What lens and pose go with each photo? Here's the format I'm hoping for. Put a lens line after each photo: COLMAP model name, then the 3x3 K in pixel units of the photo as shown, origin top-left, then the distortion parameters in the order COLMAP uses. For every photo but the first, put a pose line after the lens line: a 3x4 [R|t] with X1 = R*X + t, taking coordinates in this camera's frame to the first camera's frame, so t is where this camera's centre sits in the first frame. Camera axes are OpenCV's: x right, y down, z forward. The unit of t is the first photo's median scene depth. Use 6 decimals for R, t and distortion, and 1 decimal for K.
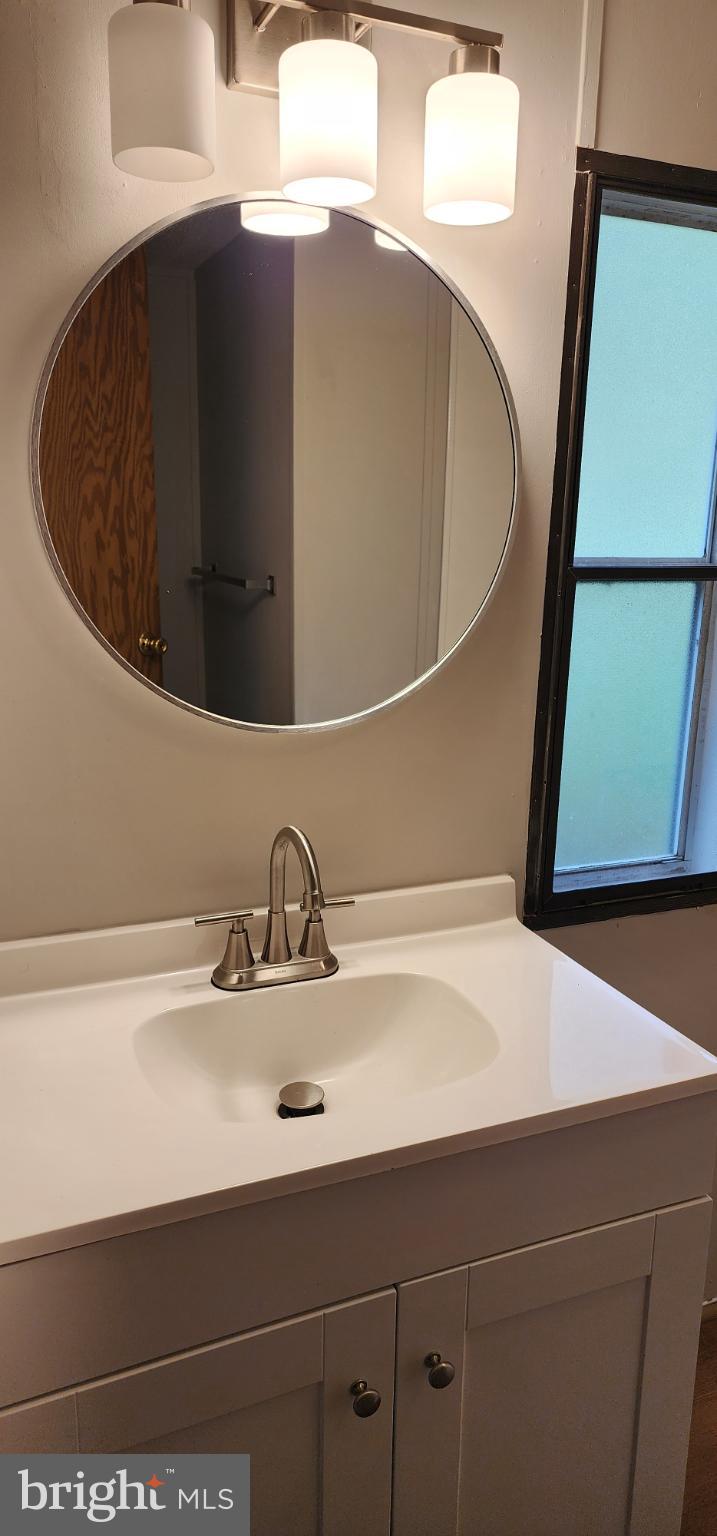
lens RADIAL K [[1052.3, 0, 345.2], [0, 1052.3, 795.7], [0, 0, 1]] dist [0.061502, -0.035260]
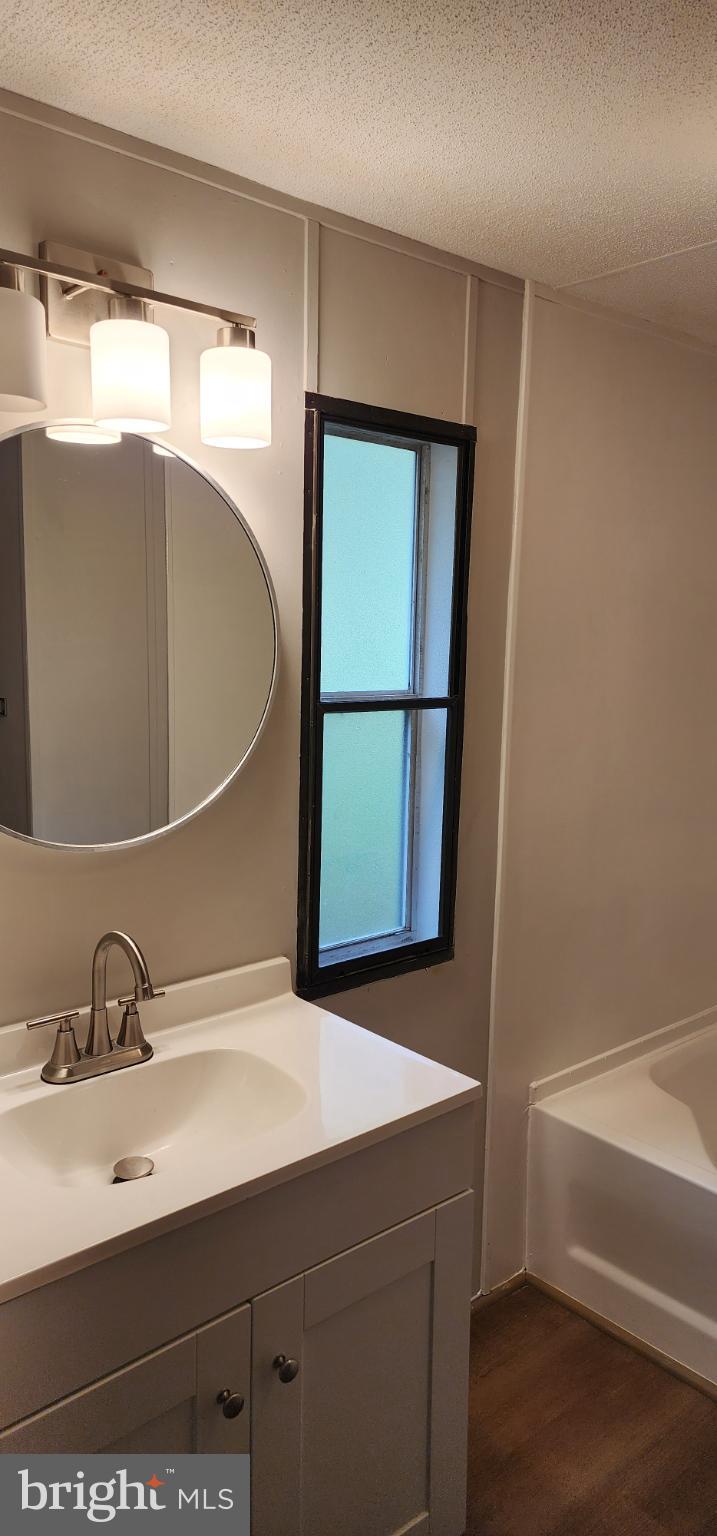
lens RADIAL K [[1052.3, 0, 359.6], [0, 1052.3, 808.4], [0, 0, 1]] dist [0.061502, -0.035260]
pose [[0.947619, -0.056797, 0.314314, -0.146840], [0.080948, 0.994641, -0.064316, -0.008779], [-0.308976, 0.086390, 0.947138, -0.191771]]
